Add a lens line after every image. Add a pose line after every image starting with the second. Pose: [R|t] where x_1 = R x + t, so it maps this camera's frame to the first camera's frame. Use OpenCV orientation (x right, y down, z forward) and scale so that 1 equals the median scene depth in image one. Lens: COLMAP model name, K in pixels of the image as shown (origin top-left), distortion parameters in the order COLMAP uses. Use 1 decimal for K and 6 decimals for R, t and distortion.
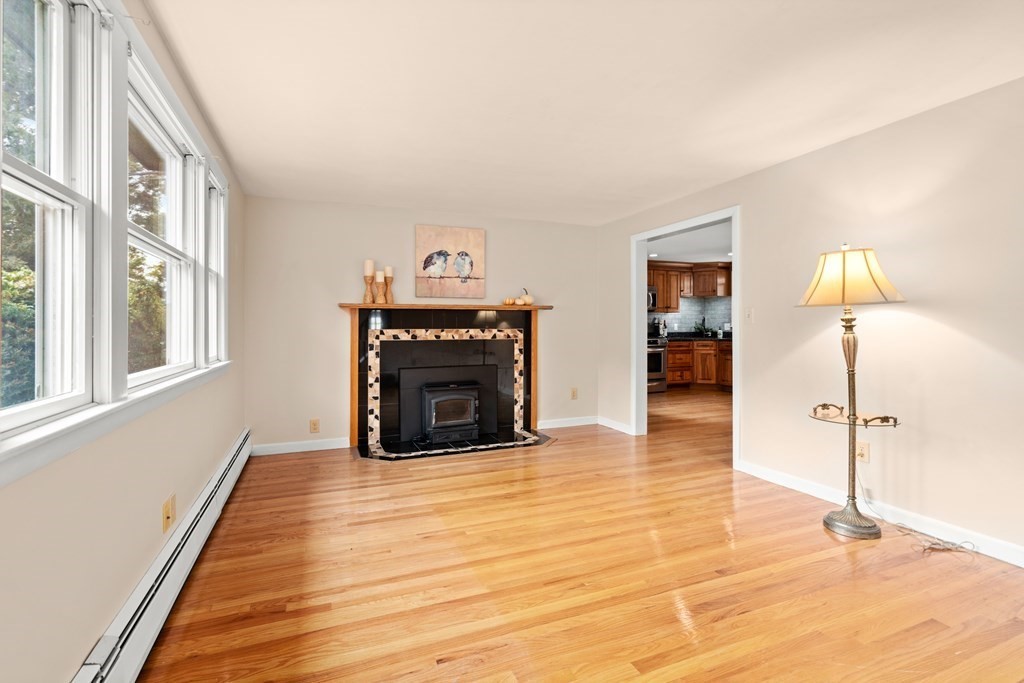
lens RADIAL K [[464.7, 0, 508.6], [0, 464.7, 328.8], [0, 0, 1]] dist [-0.001190, 0.000233]
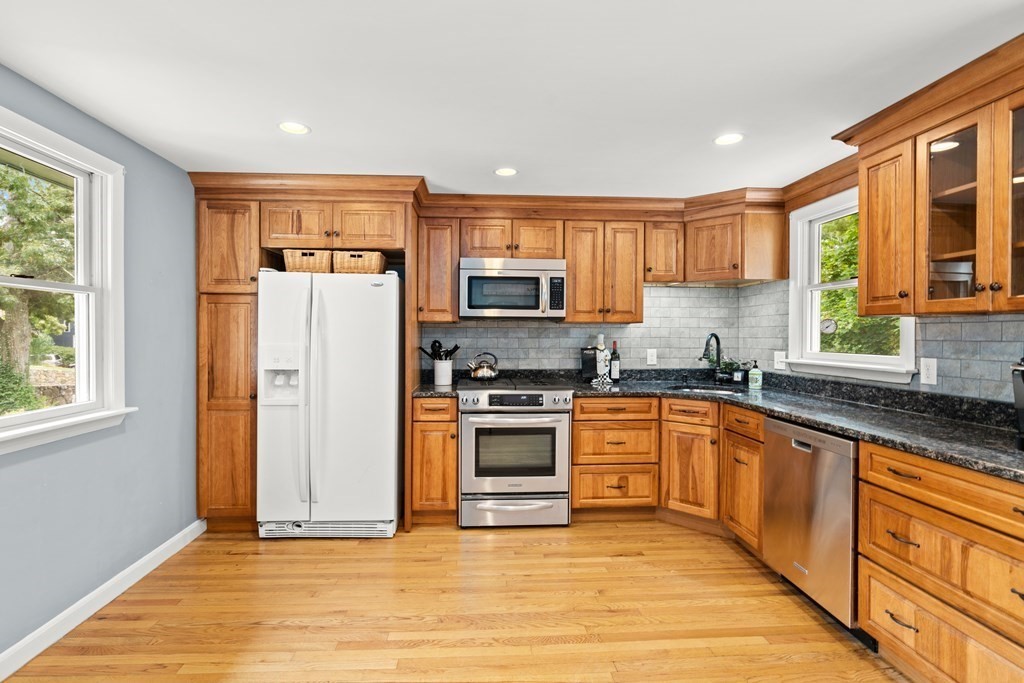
lens RADIAL K [[477.8, 0, 493.1], [0, 477.8, 341.7], [0, 0, 1]] dist [-0.005558, 0.001476]
pose [[0.939663, 0.011937, -0.341893, 0.393581], [-0.007182, 0.999859, 0.015171, -0.024474], [0.342026, -0.011800, 0.939616, 0.569835]]
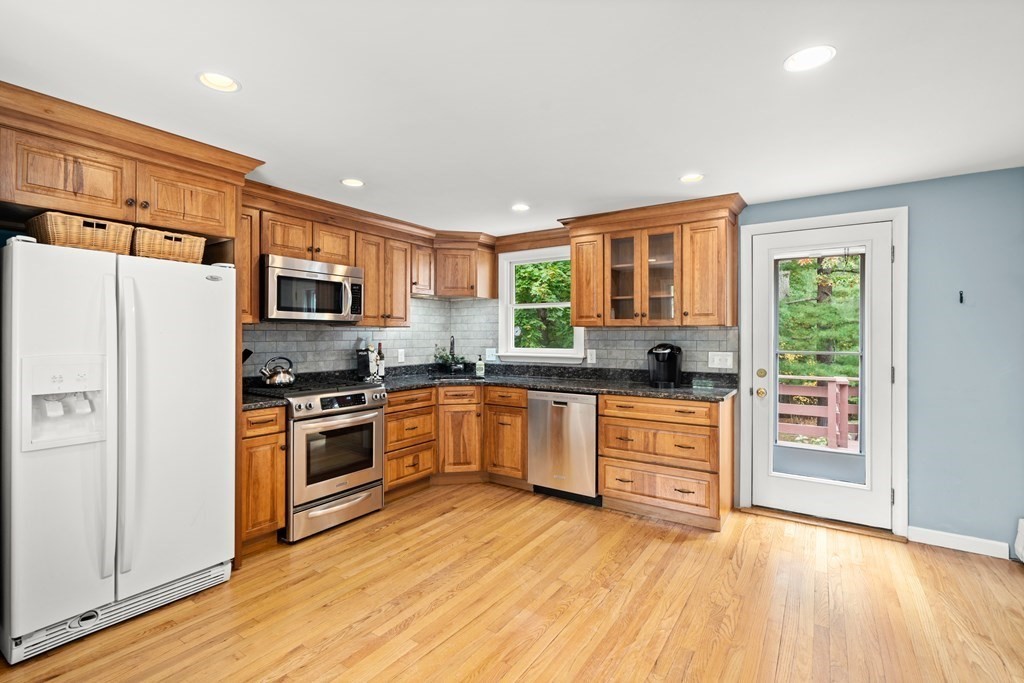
lens RADIAL K [[477.8, 0, 493.1], [0, 477.8, 341.7], [0, 0, 1]] dist [-0.005558, 0.001476]
pose [[0.846282, -0.002865, 0.532728, 0.177107], [-0.002400, 0.999955, 0.009190, -0.025317], [-0.532730, -0.009055, 0.846237, 0.535416]]
